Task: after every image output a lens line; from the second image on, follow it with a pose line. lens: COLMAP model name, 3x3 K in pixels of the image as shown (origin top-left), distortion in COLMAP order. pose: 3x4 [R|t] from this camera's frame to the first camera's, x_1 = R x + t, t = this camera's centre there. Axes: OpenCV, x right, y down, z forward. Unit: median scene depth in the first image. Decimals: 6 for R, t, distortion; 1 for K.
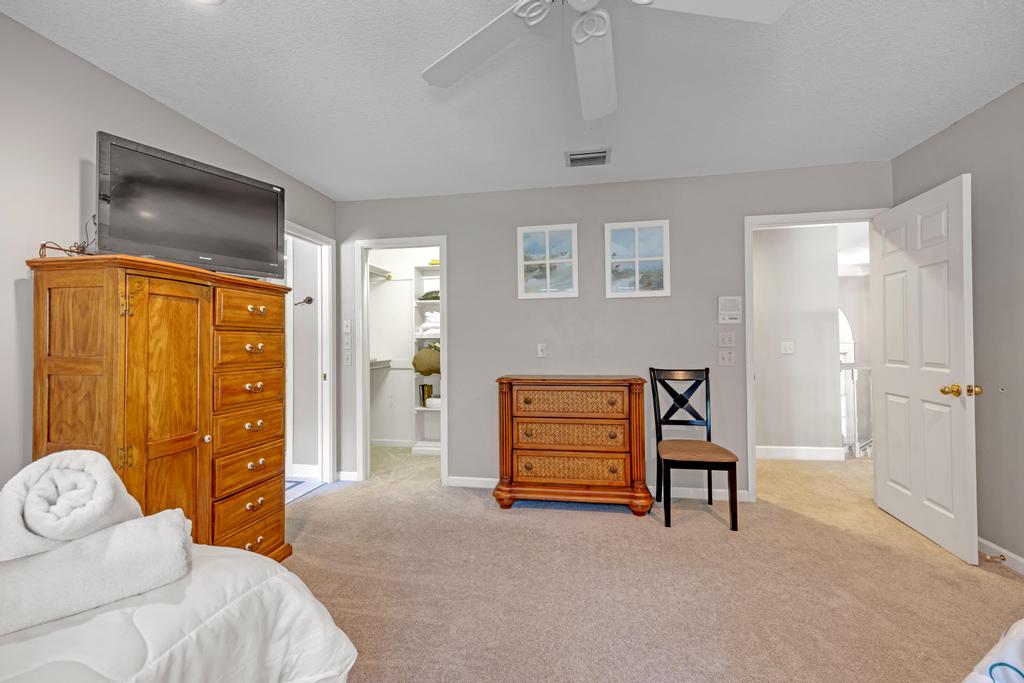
lens RADIAL K [[466.6, 0, 512.7], [0, 466.6, 338.7], [0, 0, 1]] dist [-0.018118, -0.000361]
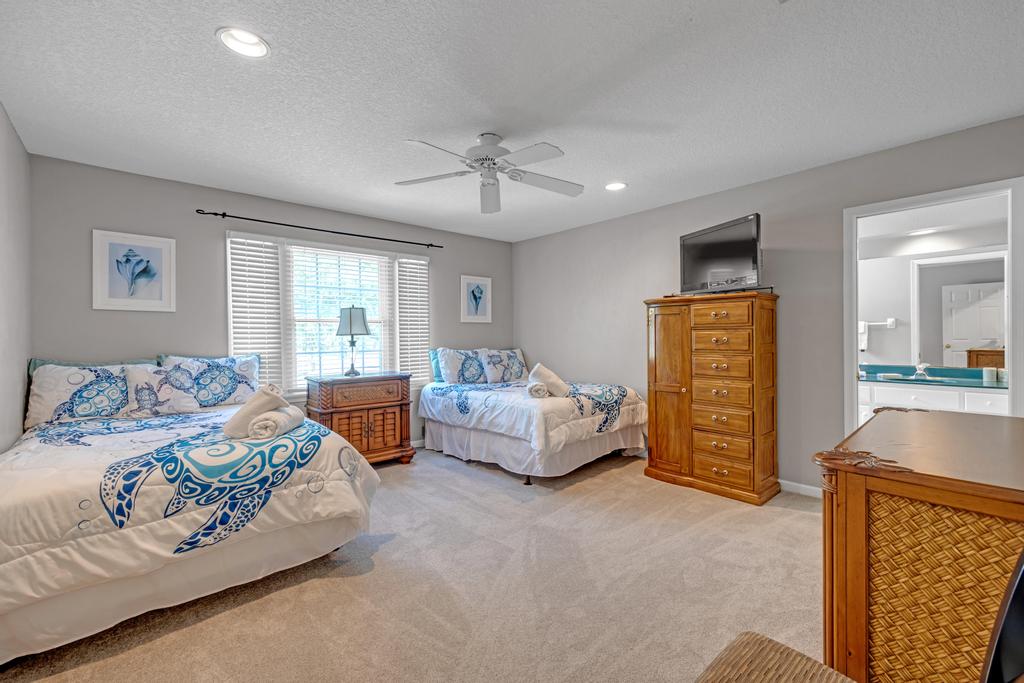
lens RADIAL K [[432.7, 0, 510.1], [0, 432.7, 342.1], [0, 0, 1]] dist [-0.002253, -0.000148]
pose [[-0.636894, 0.013812, -0.770828, 1.003410], [0.012589, 0.999893, 0.007515, 0.006623], [0.770849, -0.004918, -0.636999, 1.461566]]
